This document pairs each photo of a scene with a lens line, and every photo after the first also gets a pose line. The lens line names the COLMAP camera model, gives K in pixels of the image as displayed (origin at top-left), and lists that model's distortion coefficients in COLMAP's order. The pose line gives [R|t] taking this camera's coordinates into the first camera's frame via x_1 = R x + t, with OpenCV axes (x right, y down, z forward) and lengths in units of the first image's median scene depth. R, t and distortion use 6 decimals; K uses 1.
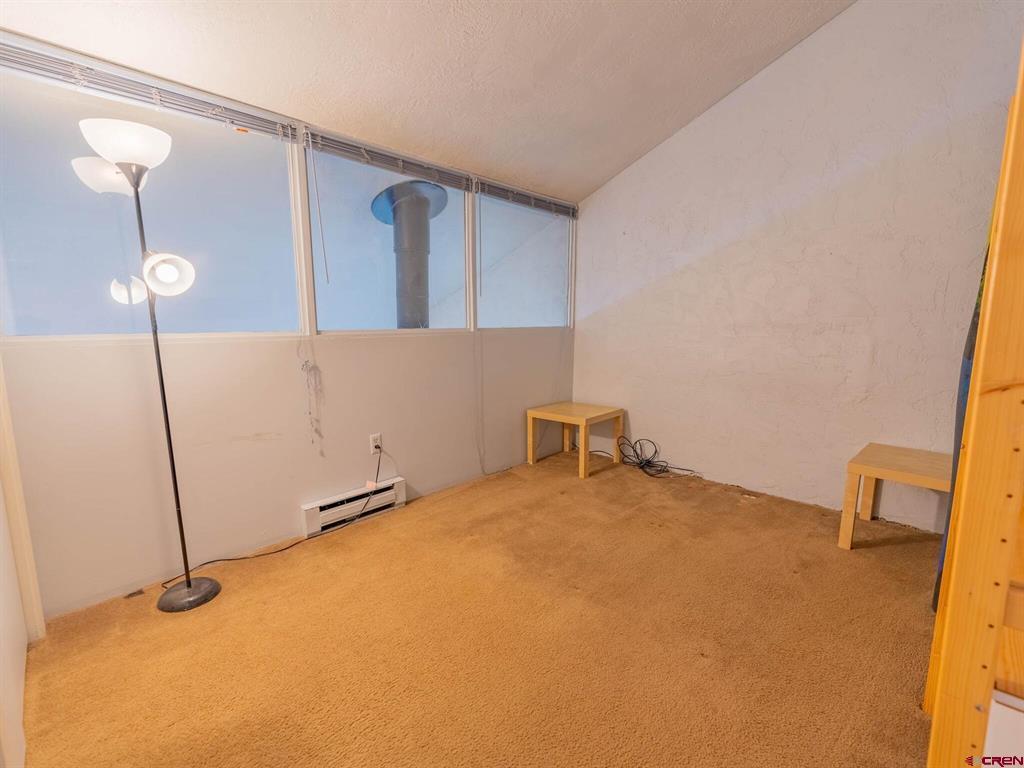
lens RADIAL K [[458.0, 0, 509.7], [0, 458.0, 386.5], [0, 0, 1]] dist [-0.003429, 0.001448]
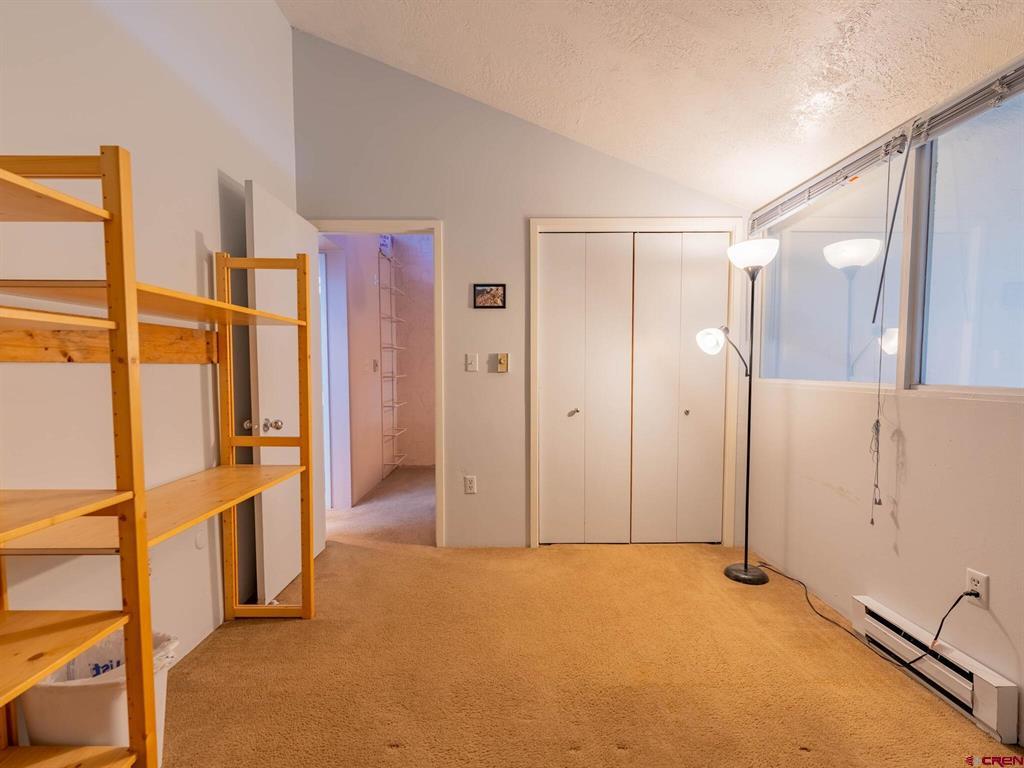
lens RADIAL K [[458.0, 0, 508.9], [0, 458.0, 389.3], [0, 0, 1]] dist [-0.003429, 0.001448]
pose [[-0.696996, 0.036109, -0.716165, 0.546702], [-0.097756, 0.984622, 0.144784, -0.153266], [0.710380, 0.170923, -0.682748, 1.018210]]
